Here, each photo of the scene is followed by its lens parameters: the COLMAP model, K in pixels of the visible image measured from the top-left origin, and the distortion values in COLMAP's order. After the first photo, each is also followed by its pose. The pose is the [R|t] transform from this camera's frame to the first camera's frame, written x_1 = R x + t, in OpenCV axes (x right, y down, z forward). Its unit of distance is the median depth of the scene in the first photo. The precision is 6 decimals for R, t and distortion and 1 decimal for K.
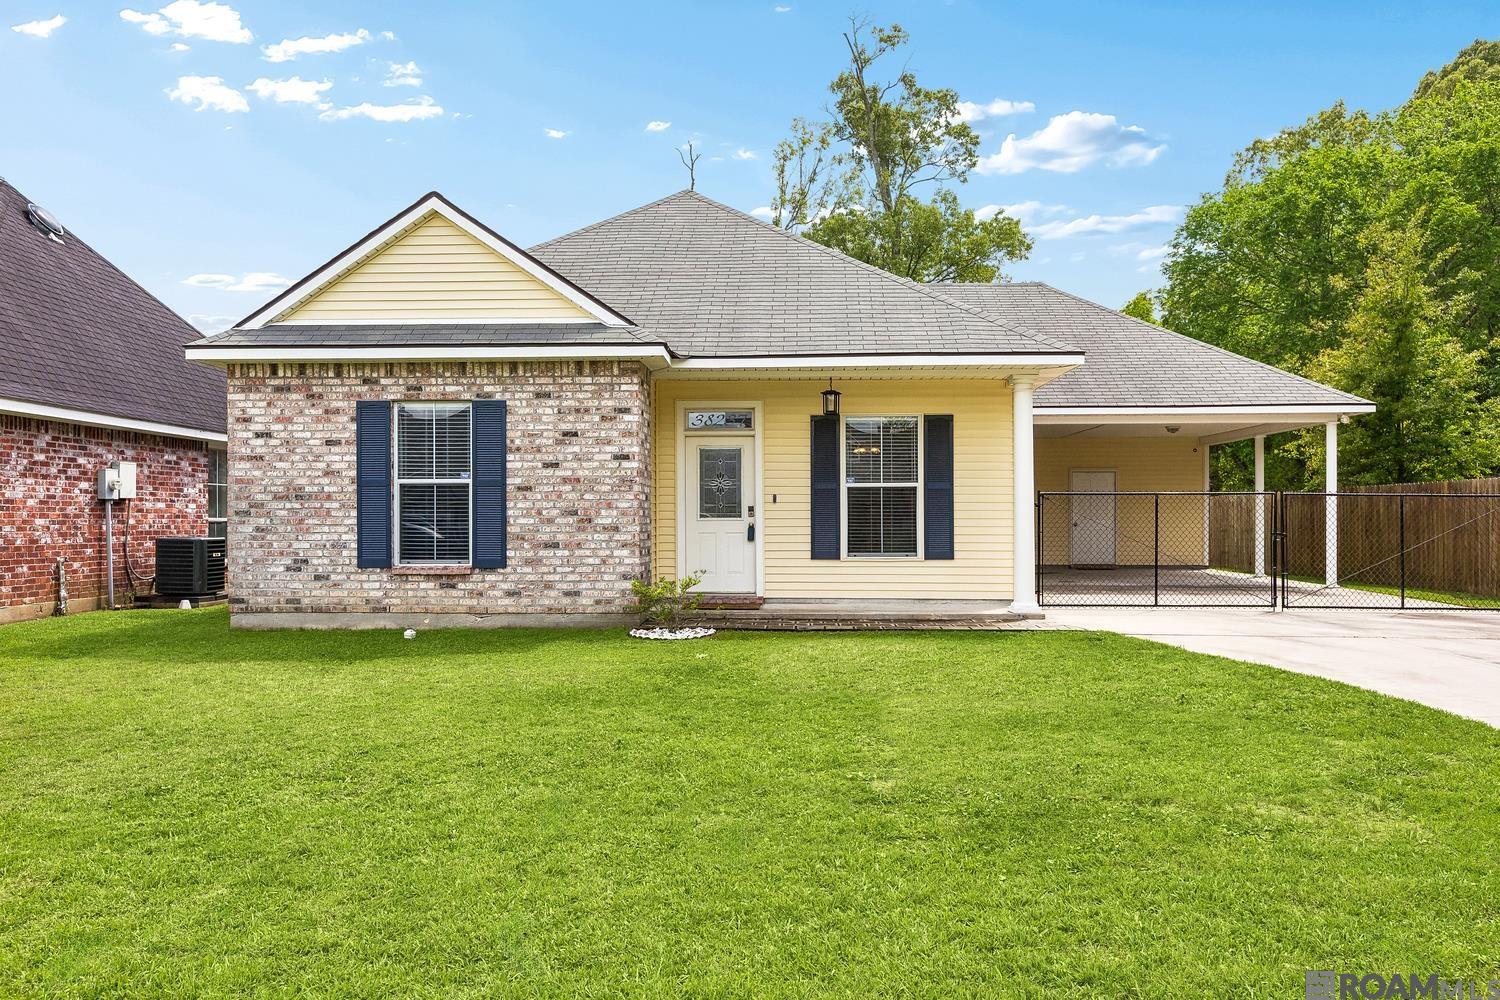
lens RADIAL K [[1150.7, 0, 745.2], [0, 1150.7, 536.1], [0, 0, 1]] dist [-0.001424, -0.001524]
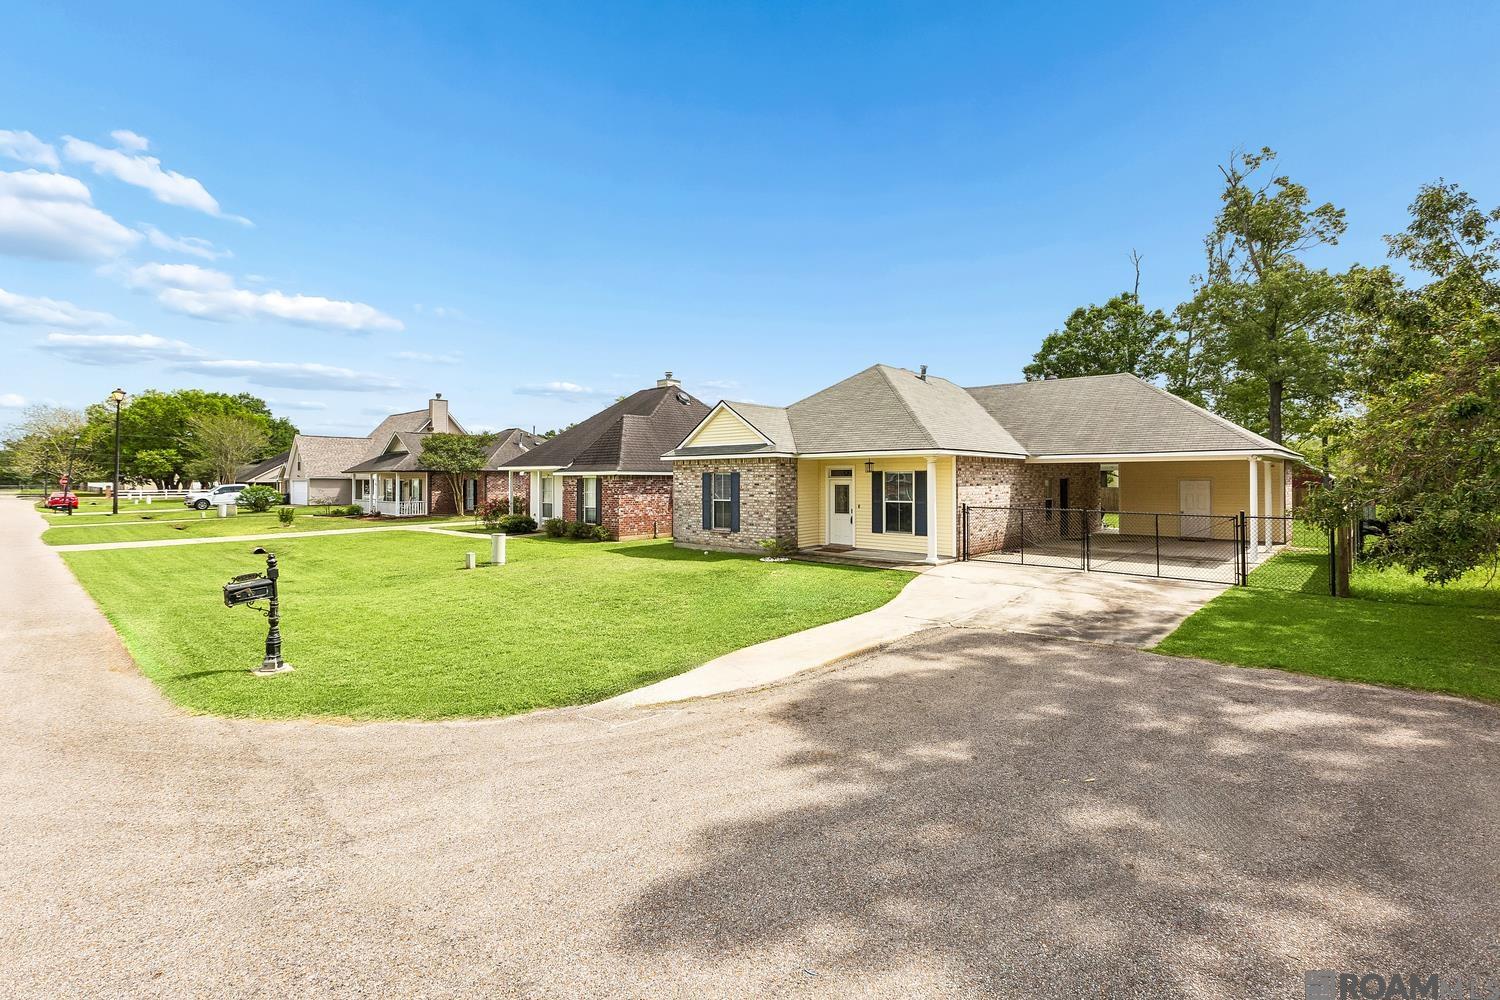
lens RADIAL K [[676.3, 0, 751.6], [0, 676.3, 481.8], [0, 0, 1]] dist [-0.002787, 0.000344]
pose [[0.765202, 0.001724, -0.643788, 0.875117], [-0.007354, 0.999955, -0.006063, -0.084348], [0.643749, 0.009374, 0.765180, -0.248029]]
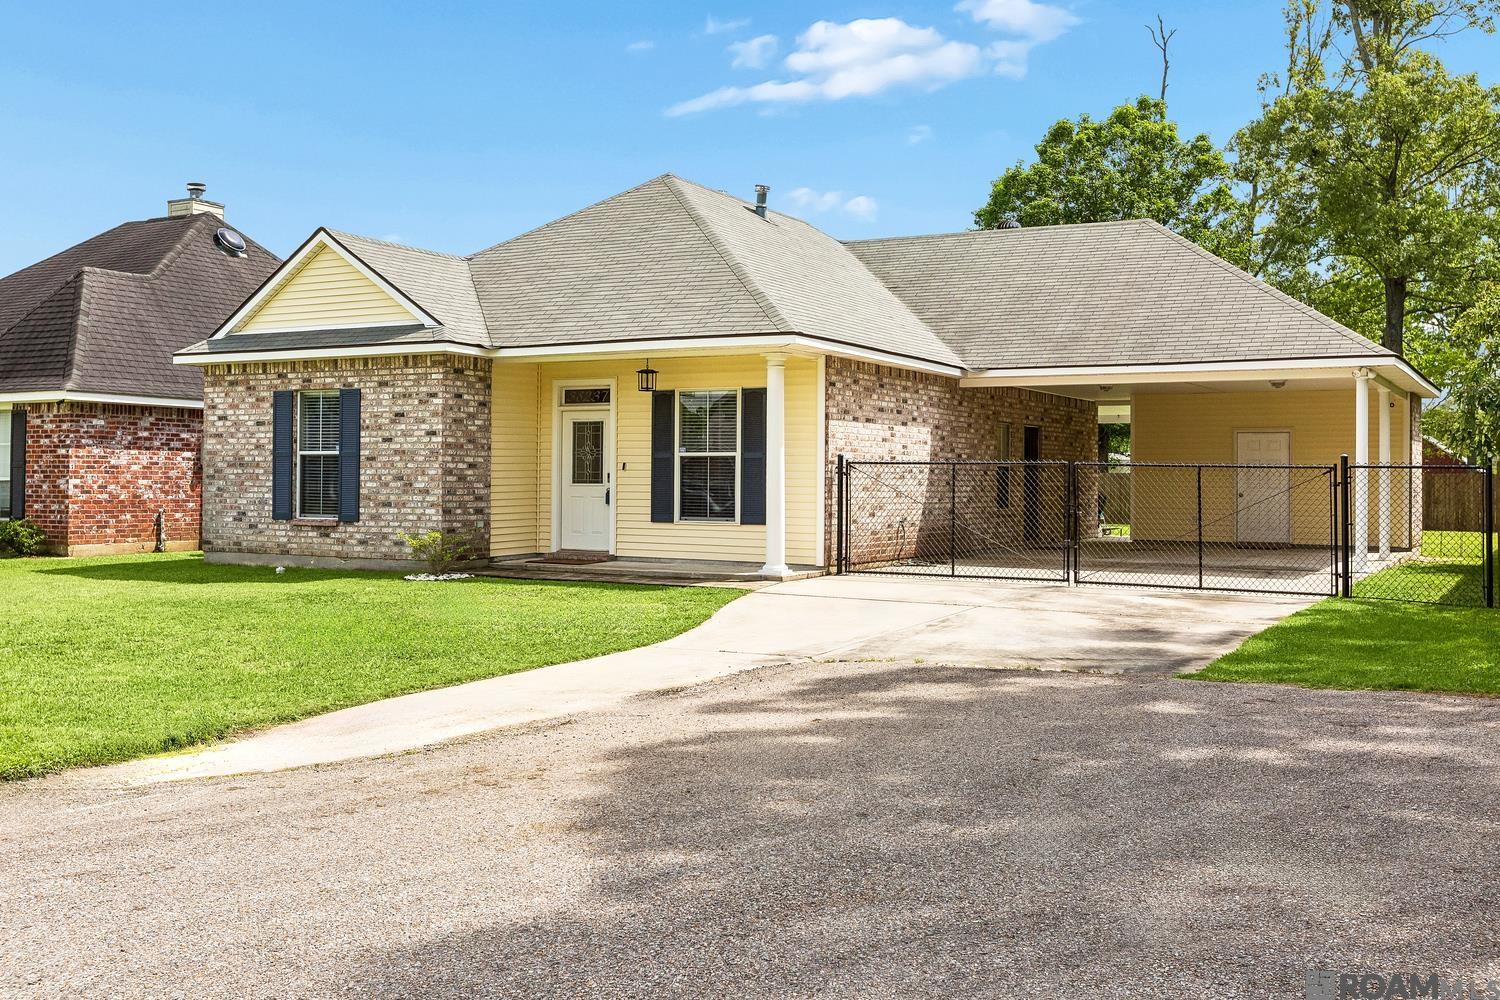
lens RADIAL K [[1455.7, 0, 748.2], [0, 1455.7, 485.7], [0, 0, 1]] dist [-0.024518, 0.019704]
pose [[0.897276, 0.009347, -0.441371, 0.869049], [-0.015156, 0.999839, -0.009637, -0.002855], [0.441210, 0.015336, 0.897273, -0.236741]]
